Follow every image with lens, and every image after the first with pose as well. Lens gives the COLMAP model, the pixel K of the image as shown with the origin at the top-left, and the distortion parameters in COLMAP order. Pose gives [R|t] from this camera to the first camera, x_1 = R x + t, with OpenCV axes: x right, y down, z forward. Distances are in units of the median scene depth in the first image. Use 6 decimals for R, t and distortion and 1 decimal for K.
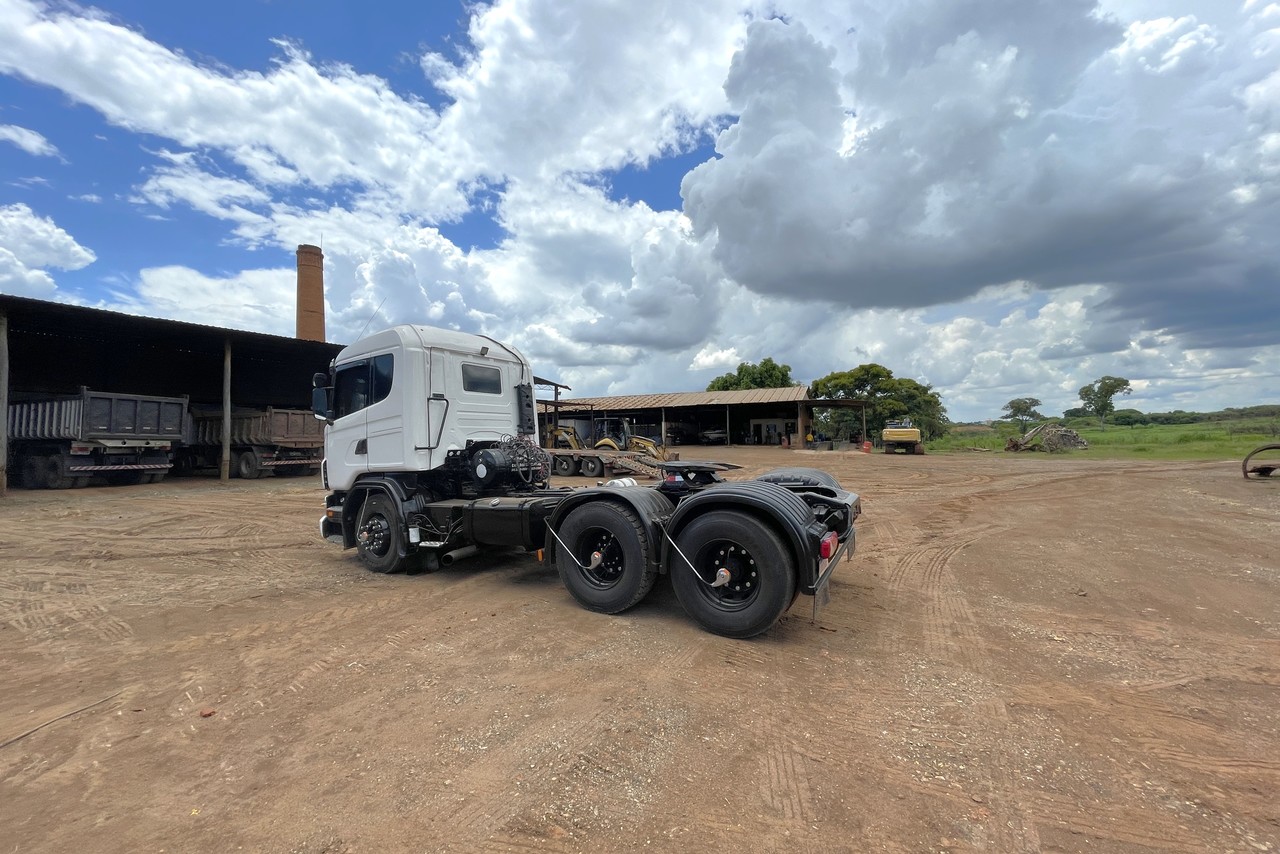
lens RADIAL K [[516.4, 0, 645.4], [0, 516.4, 428.5], [0, 0, 1]] dist [-0.001776, 0.000485]
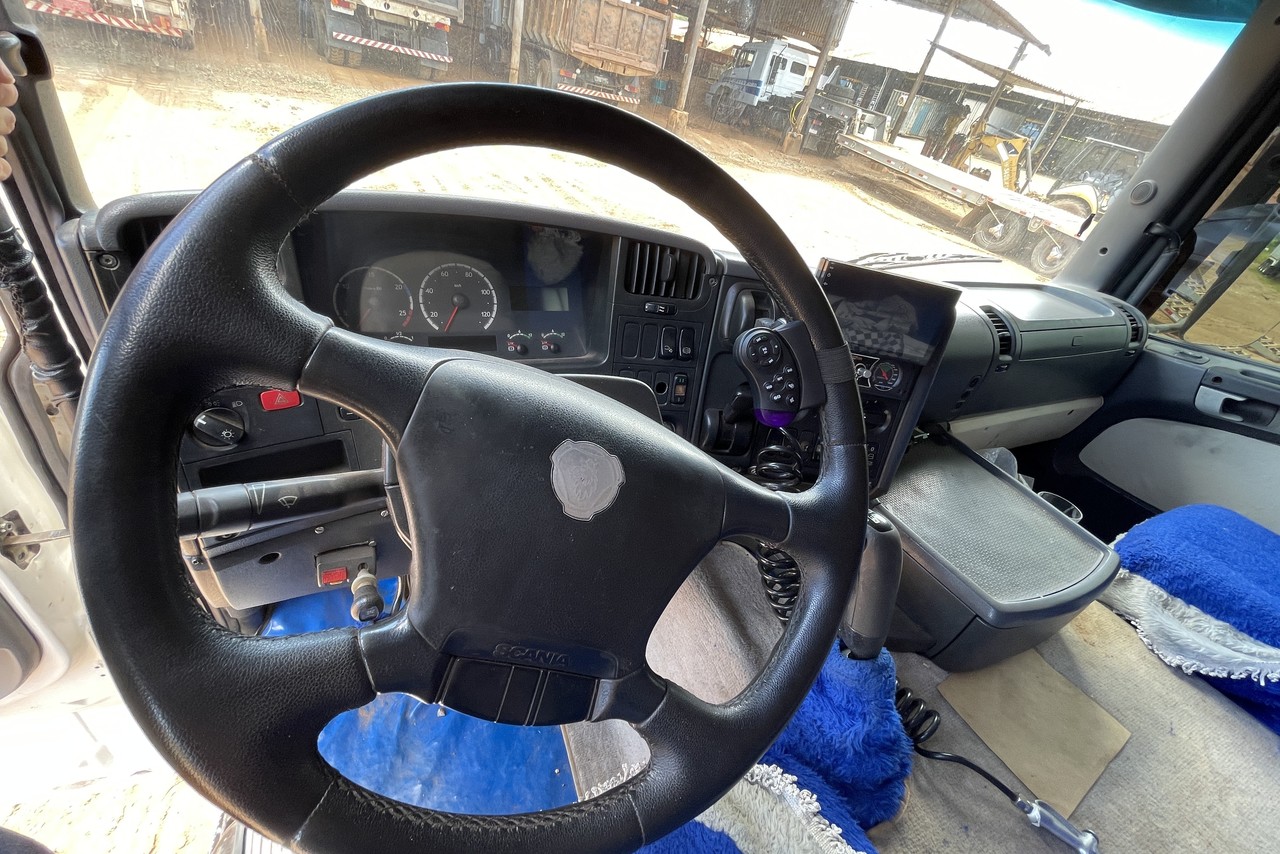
lens RADIAL K [[516.4, 0, 632.1], [0, 516.4, 422.3], [0, 0, 1]] dist [-0.001776, 0.000485]
pose [[0.787367, 0.497415, -0.364186, -0.195446], [-0.209409, 0.771419, 0.600883, -0.019357], [0.579829, -0.396851, 0.711553, 0.394975]]
